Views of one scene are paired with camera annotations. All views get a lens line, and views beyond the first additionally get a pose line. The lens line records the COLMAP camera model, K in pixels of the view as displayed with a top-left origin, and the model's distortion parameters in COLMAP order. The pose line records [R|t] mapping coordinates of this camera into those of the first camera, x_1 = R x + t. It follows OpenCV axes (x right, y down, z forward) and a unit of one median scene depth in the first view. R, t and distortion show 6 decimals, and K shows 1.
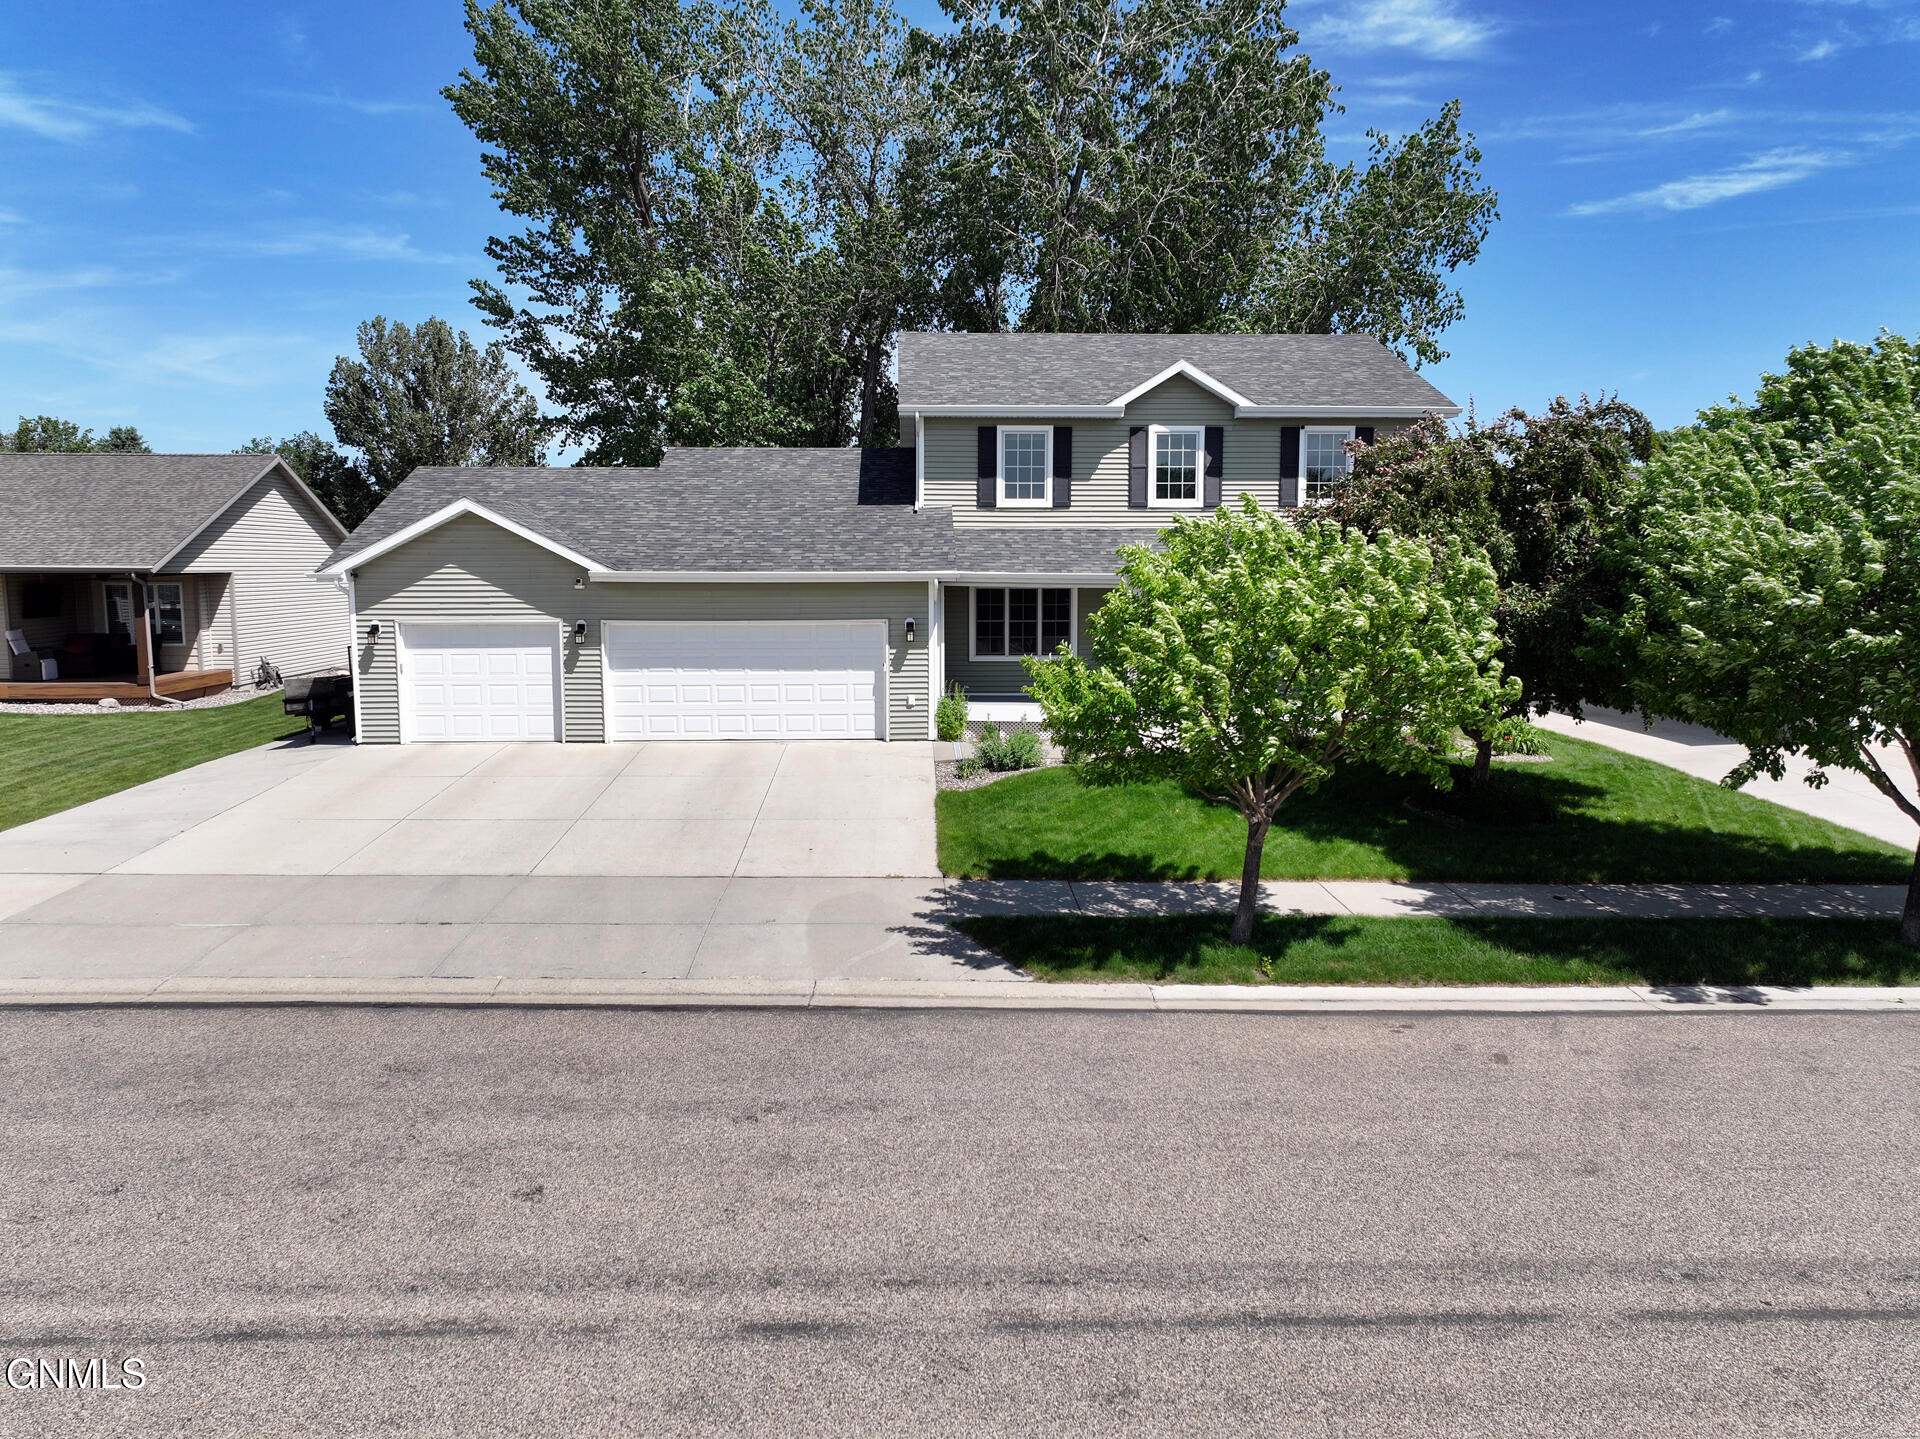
lens RADIAL K [[1346.4, 0, 960.0], [0, 1346.4, 719.5], [0, 0, 1]] dist [-0.006720, 0.024710]
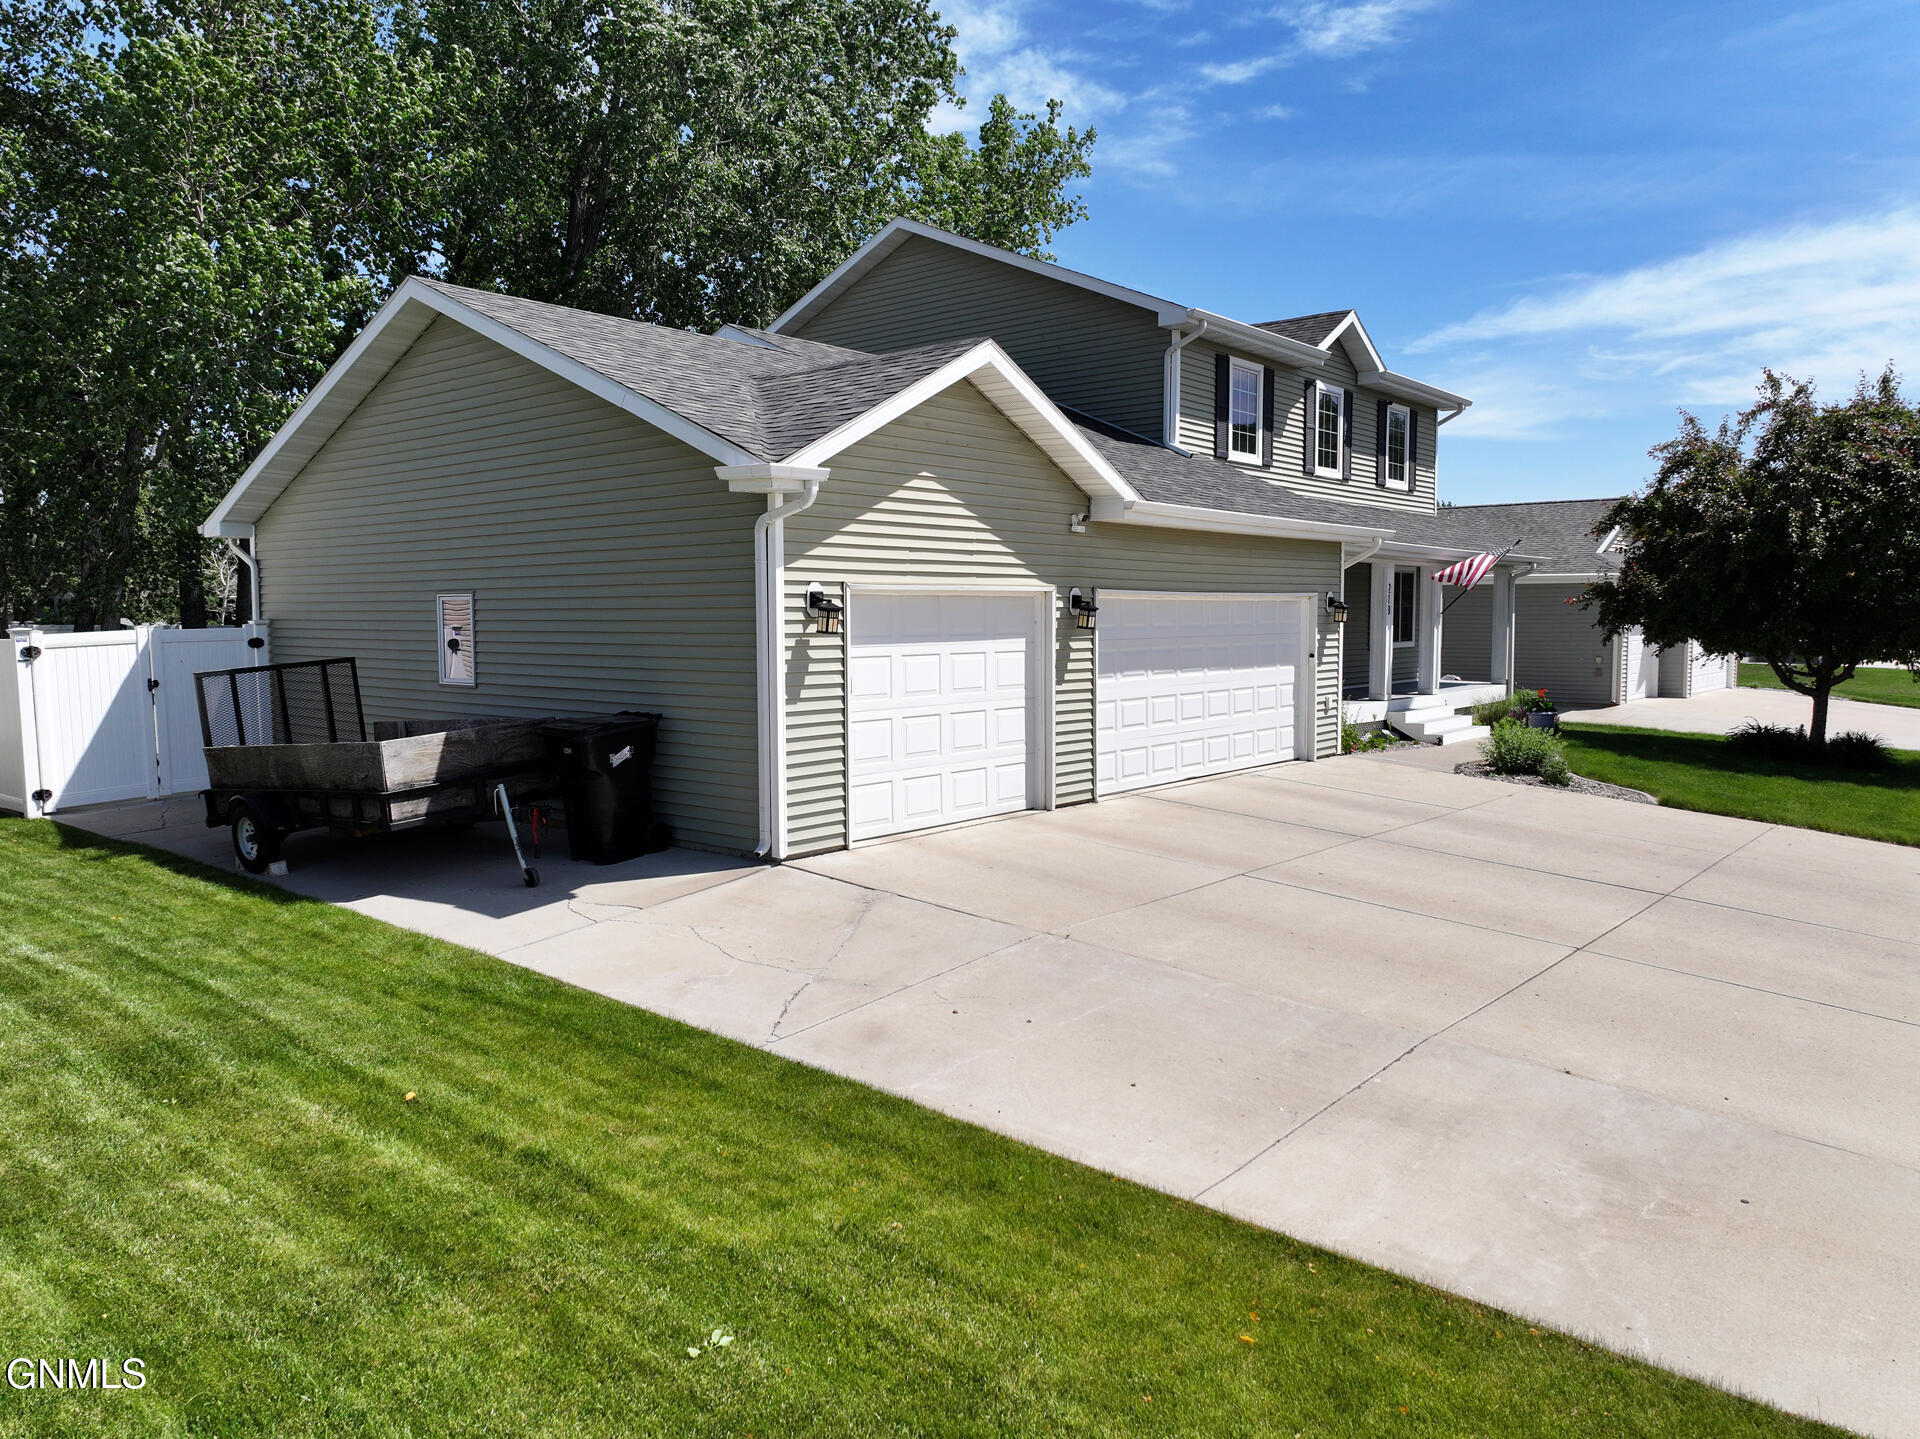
lens RADIAL K [[1346.4, 0, 960.0], [0, 1346.4, 719.5], [0, 0, 1]] dist [-0.006720, 0.024710]
pose [[0.674753, -0.058829, 0.735696, -0.670657], [0.084881, 0.996389, 0.001825, -0.022081], [-0.733147, 0.061215, 0.677310, 0.599947]]
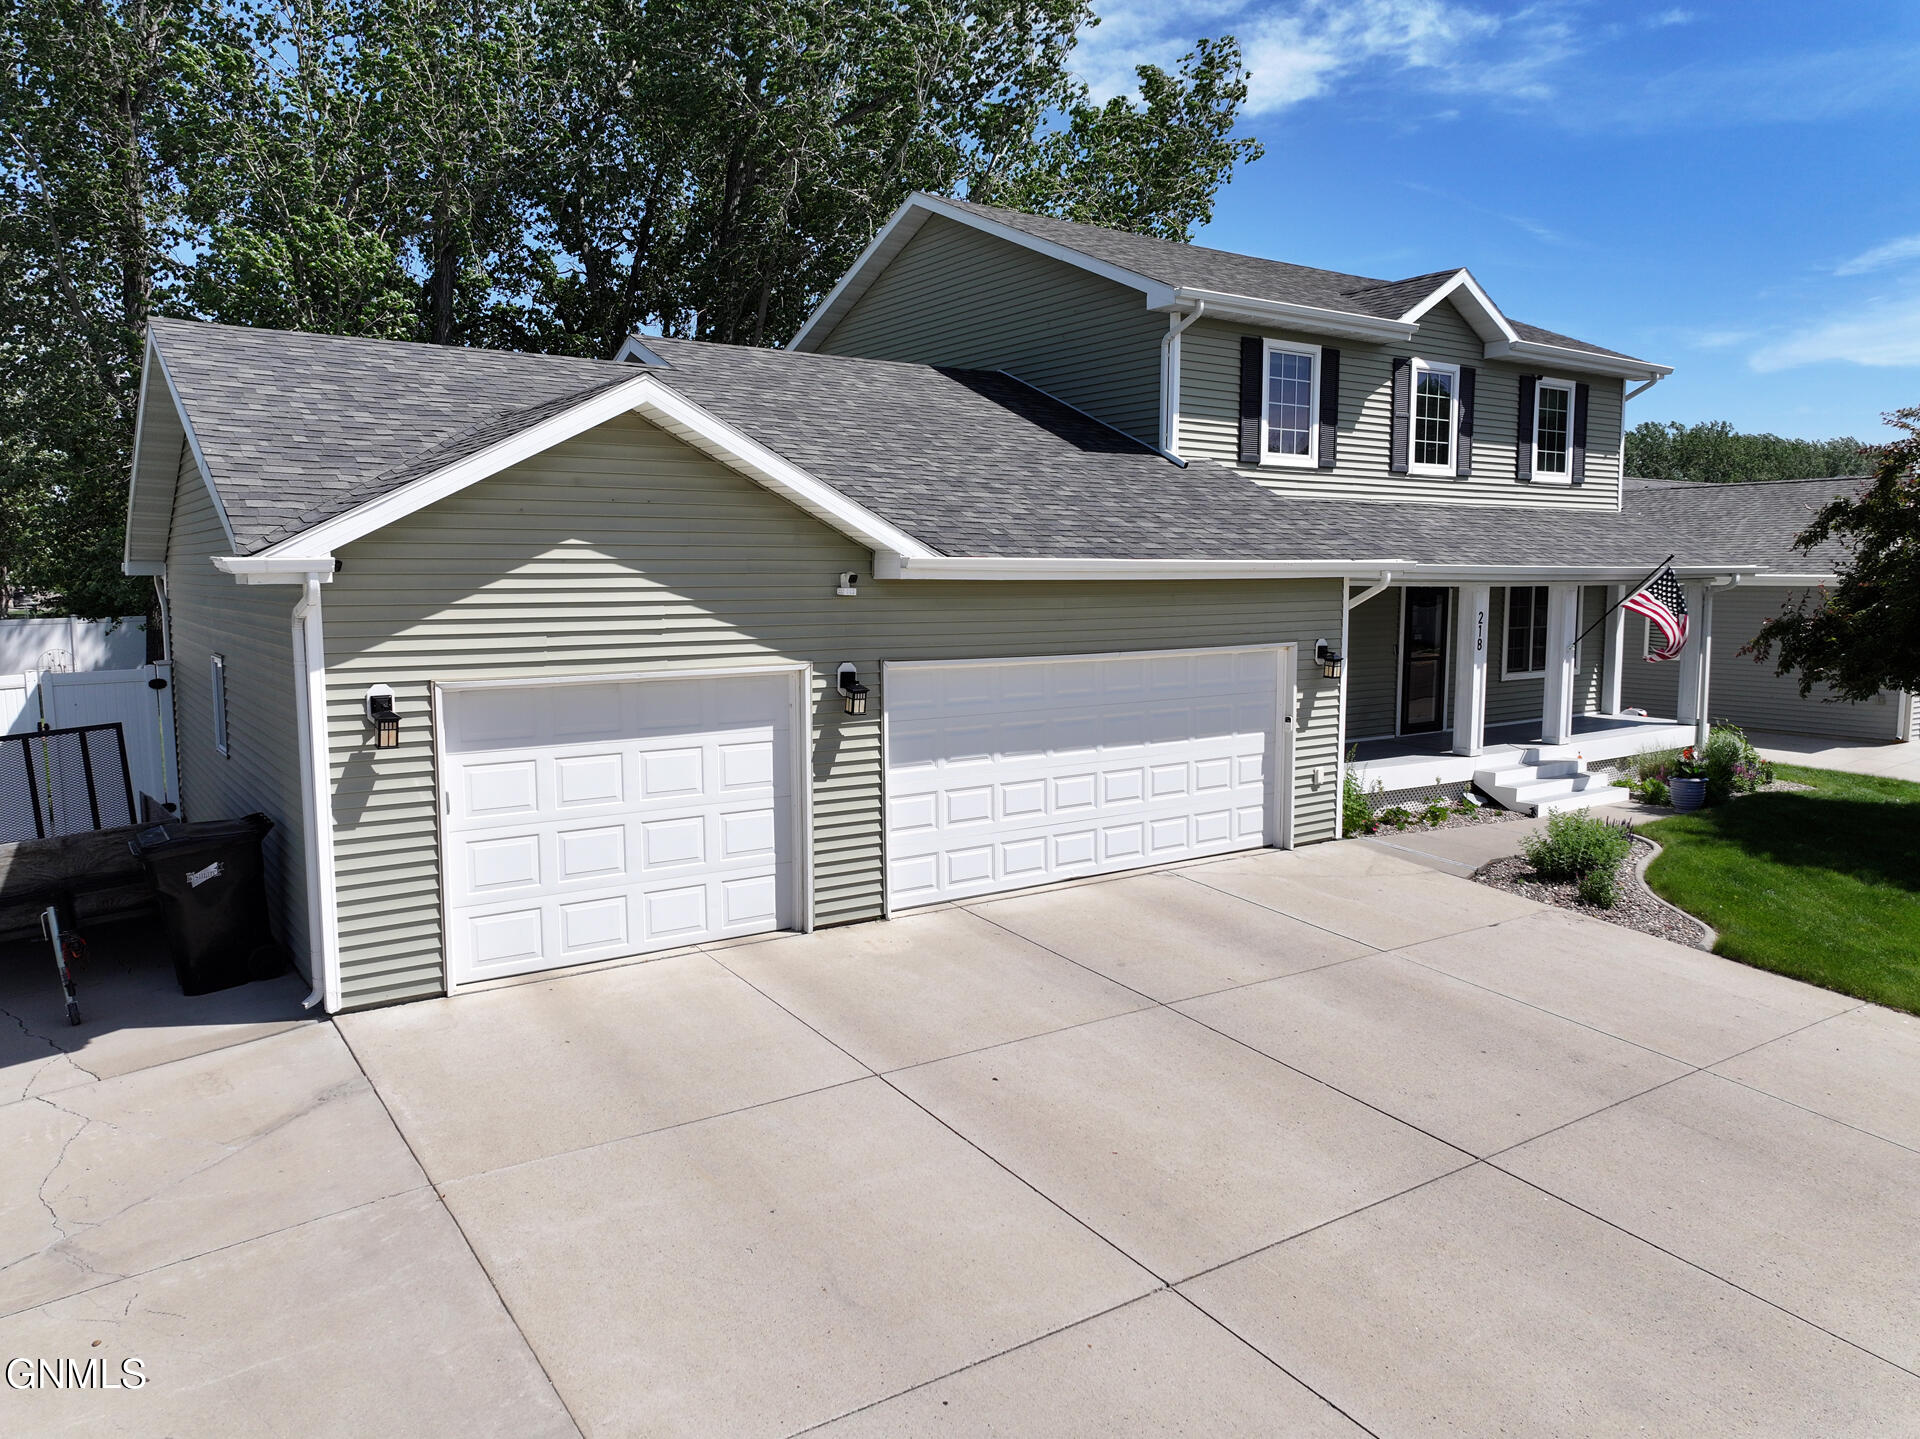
lens RADIAL K [[1346.4, 0, 960.0], [0, 1346.4, 719.5], [0, 0, 1]] dist [-0.006720, 0.024710]
pose [[0.840619, -0.059376, 0.538362, -0.455973], [0.061177, 0.998021, 0.014548, -0.053894], [-0.538161, 0.020706, 0.842588, 0.540104]]
